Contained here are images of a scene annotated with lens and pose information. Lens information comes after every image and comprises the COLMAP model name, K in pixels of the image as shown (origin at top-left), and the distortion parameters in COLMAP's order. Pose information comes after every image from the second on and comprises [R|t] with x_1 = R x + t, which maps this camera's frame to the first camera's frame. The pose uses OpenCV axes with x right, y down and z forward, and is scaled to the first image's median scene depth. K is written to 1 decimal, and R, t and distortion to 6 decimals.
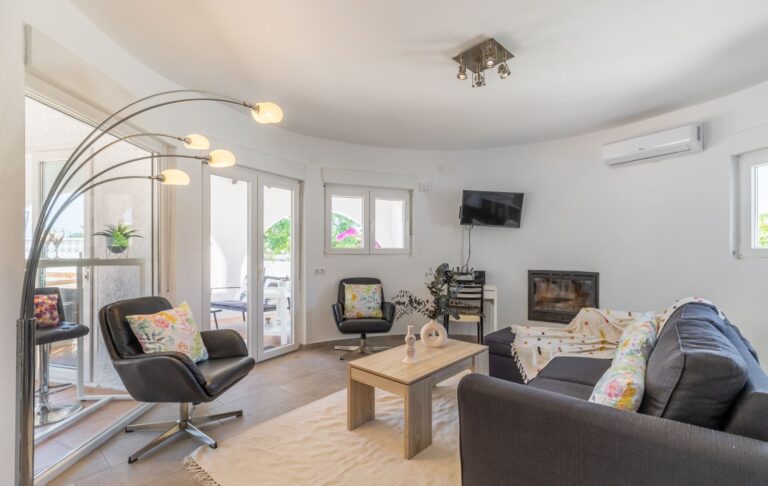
lens RADIAL K [[348.3, 0, 382.9], [0, 348.3, 254.9], [0, 0, 1]] dist [0.000458, 0.000113]
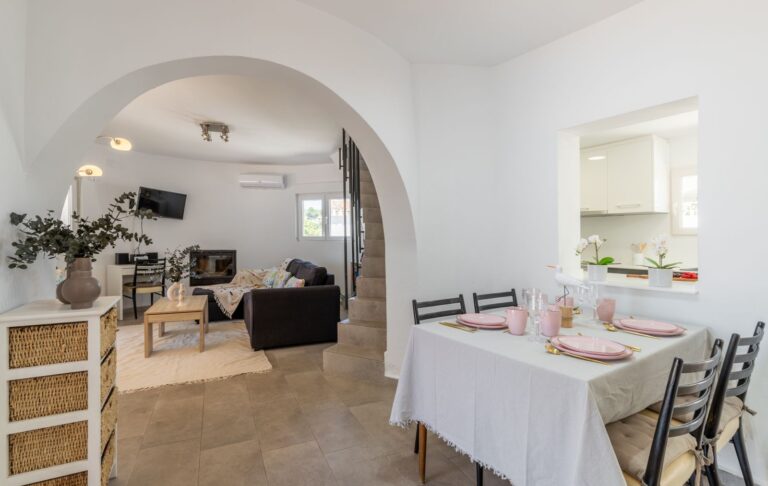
lens RADIAL K [[348.3, 0, 382.9], [0, 348.3, 254.9], [0, 0, 1]] dist [0.000458, 0.000113]
pose [[0.415478, -0.044219, 0.908528, -0.777312], [0.002445, 0.998868, 0.047498, -0.004880], [-0.909600, -0.017513, 0.415116, -0.413665]]
